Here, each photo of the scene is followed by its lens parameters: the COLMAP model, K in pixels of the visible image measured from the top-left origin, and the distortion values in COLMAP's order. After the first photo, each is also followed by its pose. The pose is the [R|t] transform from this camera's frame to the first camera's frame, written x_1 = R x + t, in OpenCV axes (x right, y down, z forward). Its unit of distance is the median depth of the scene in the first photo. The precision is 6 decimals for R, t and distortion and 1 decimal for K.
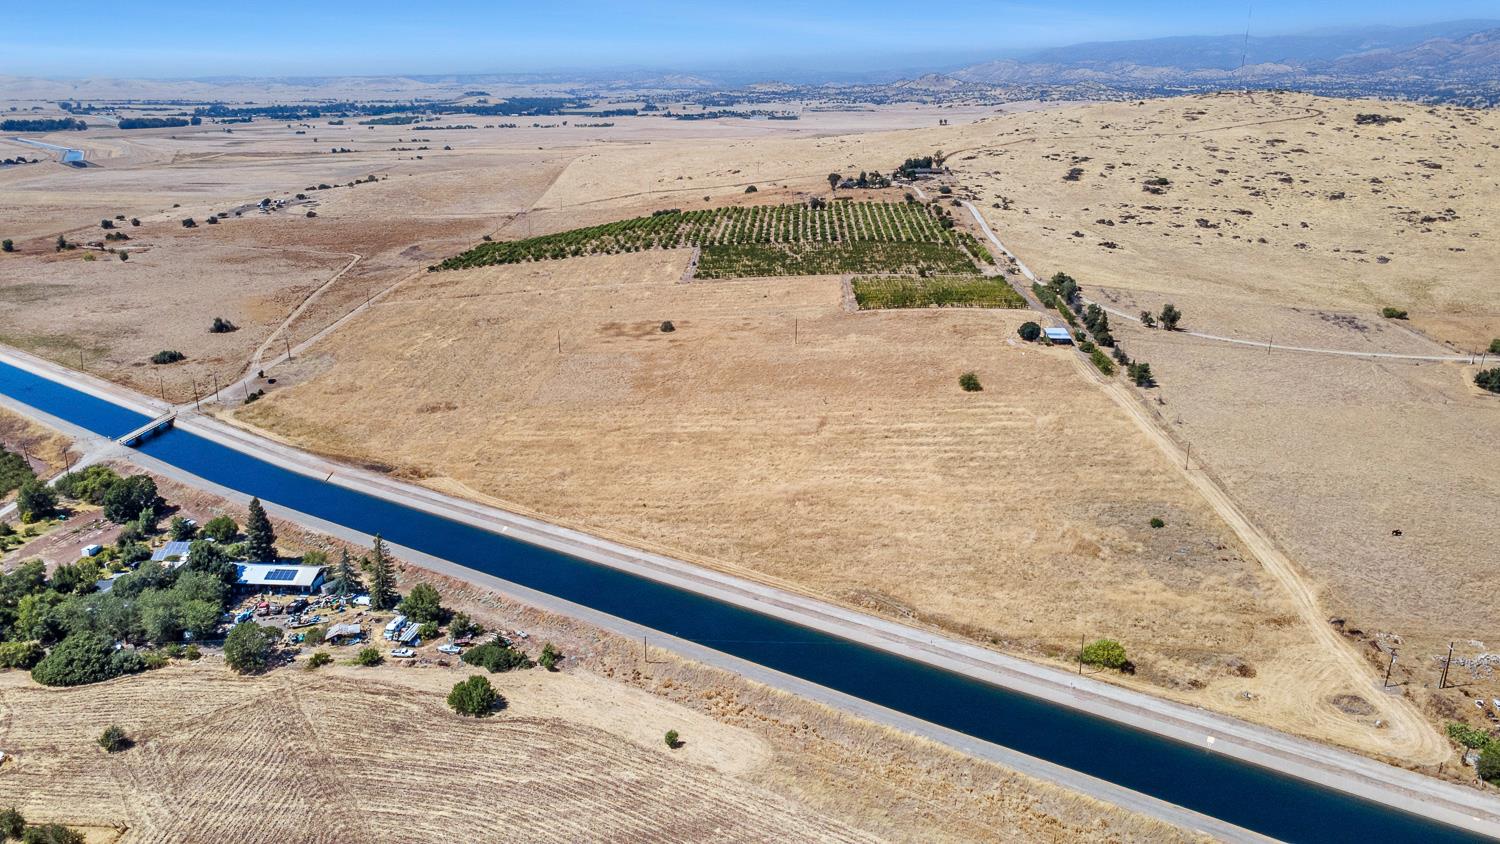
lens RADIAL K [[1098.6, 0, 750.0], [0, 1098.6, 422.0], [0, 0, 1]] dist [0.007526, 0.049490]
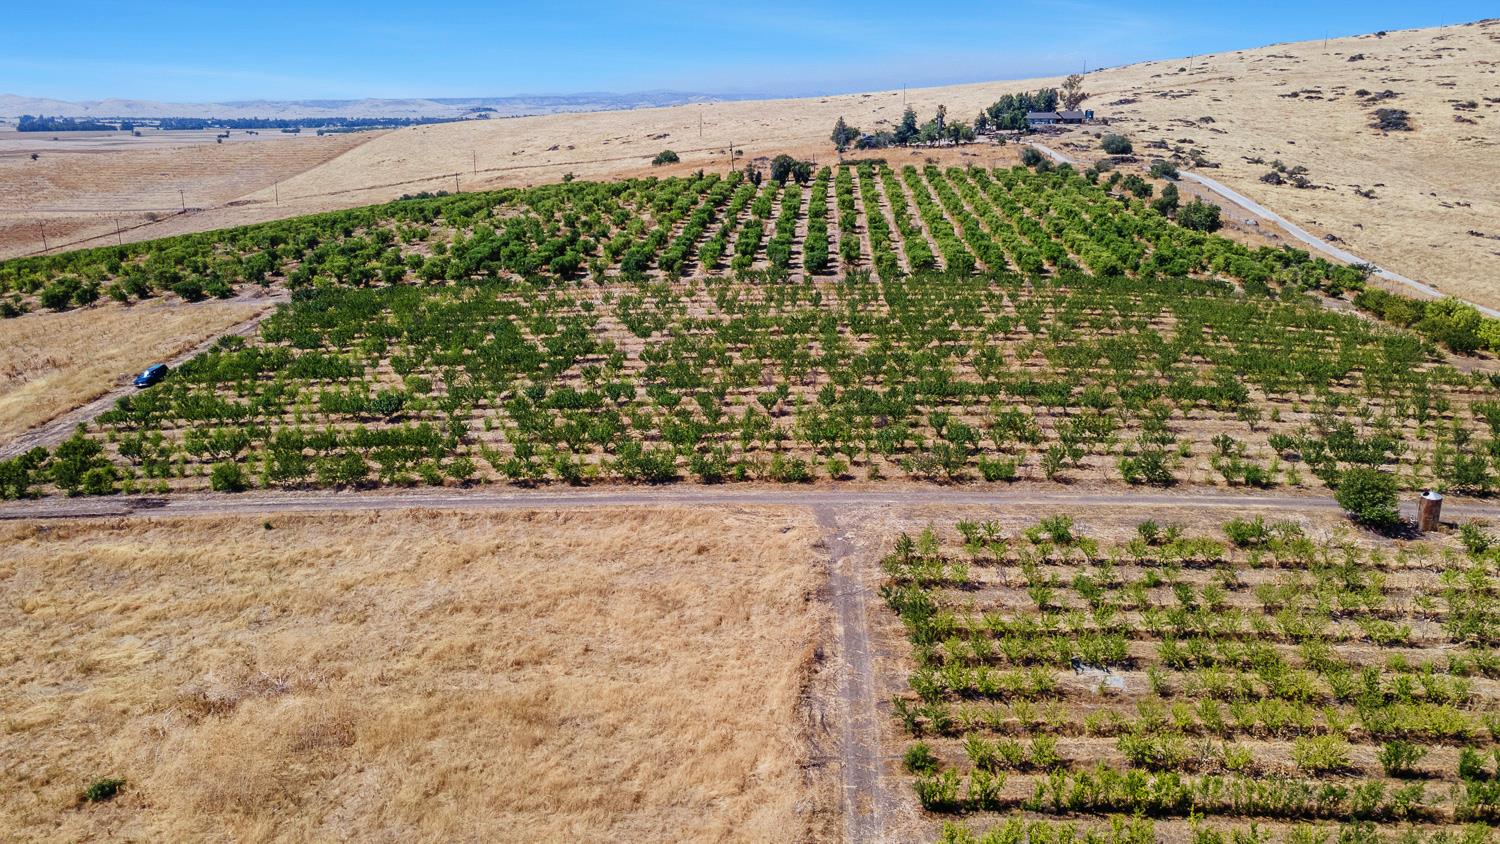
lens RADIAL K [[1098.6, 0, 750.0], [0, 1098.6, 422.0], [0, 0, 1]] dist [0.007526, 0.049490]
pose [[0.999645, 0.006431, -0.025838, 0.049406], [-0.006999, 0.999734, -0.021984, -0.090798], [0.025690, 0.022157, 0.999424, 0.541140]]
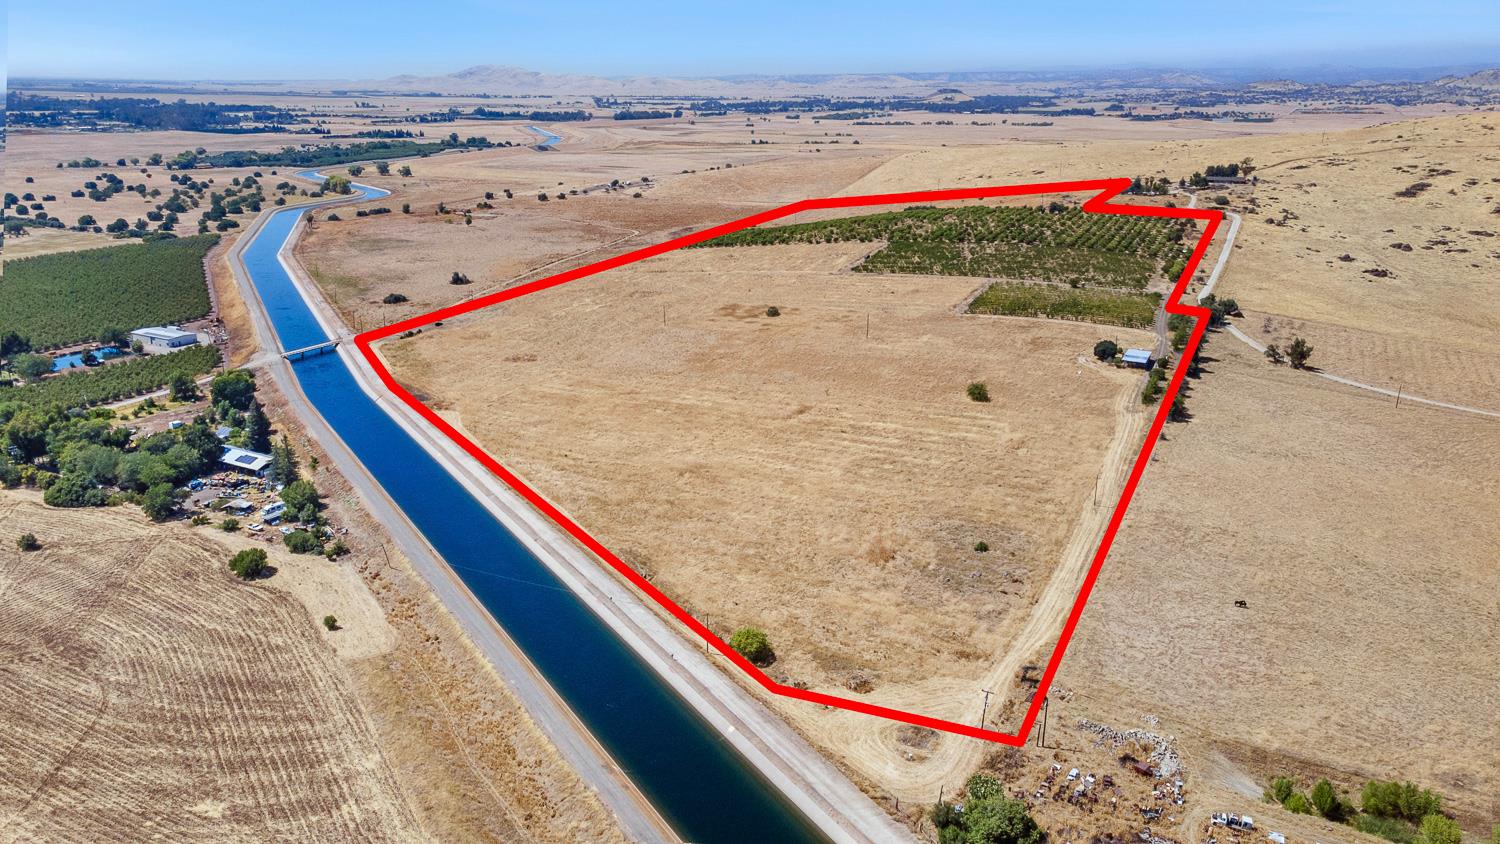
lens RADIAL K [[1098.6, 0, 750.0], [0, 1098.6, 422.0], [0, 0, 1]] dist [0.007526, 0.049490]
pose [[0.909846, 0.131487, -0.393562, 0.186449], [-0.130895, 0.990987, 0.028479, -0.005249], [0.393760, 0.025604, 0.918857, 0.017120]]
